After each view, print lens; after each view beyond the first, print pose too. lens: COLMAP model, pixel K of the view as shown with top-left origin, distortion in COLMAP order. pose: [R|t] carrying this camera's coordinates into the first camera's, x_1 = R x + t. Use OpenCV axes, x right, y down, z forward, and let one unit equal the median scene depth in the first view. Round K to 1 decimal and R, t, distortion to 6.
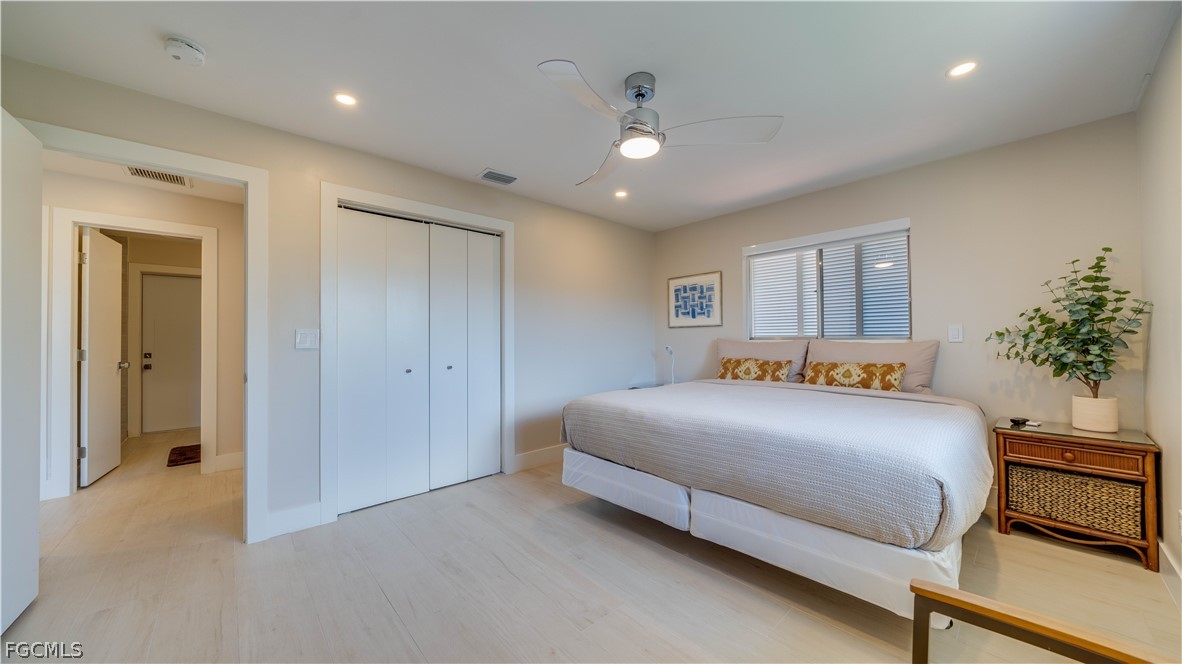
lens RADIAL K [[405.3, 0, 592.4], [0, 405.3, 335.7], [0, 0, 1]] dist [-0.001027, -0.000078]
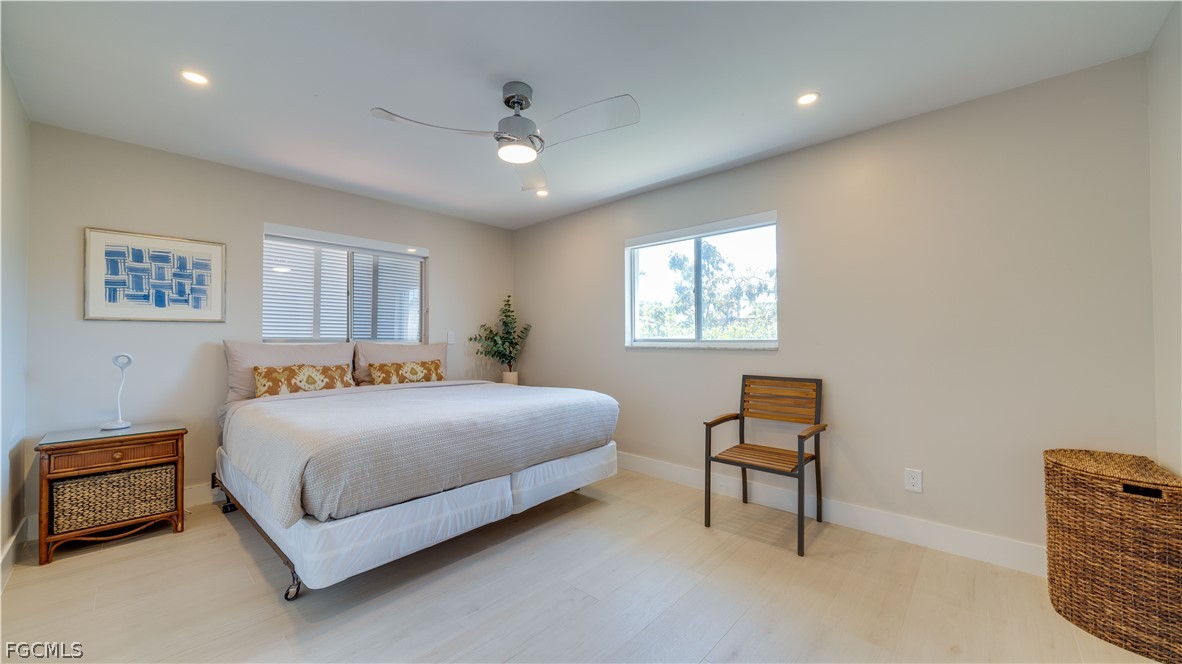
lens RADIAL K [[425.9, 0, 590.4], [0, 425.9, 335.3], [0, 0, 1]] dist [-0.001913, -0.000285]
pose [[-0.082449, 0.019275, 0.996409, -0.479541], [-0.006399, 0.999782, -0.019870, 0.008551], [-0.996575, -0.008014, -0.082308, 0.448141]]
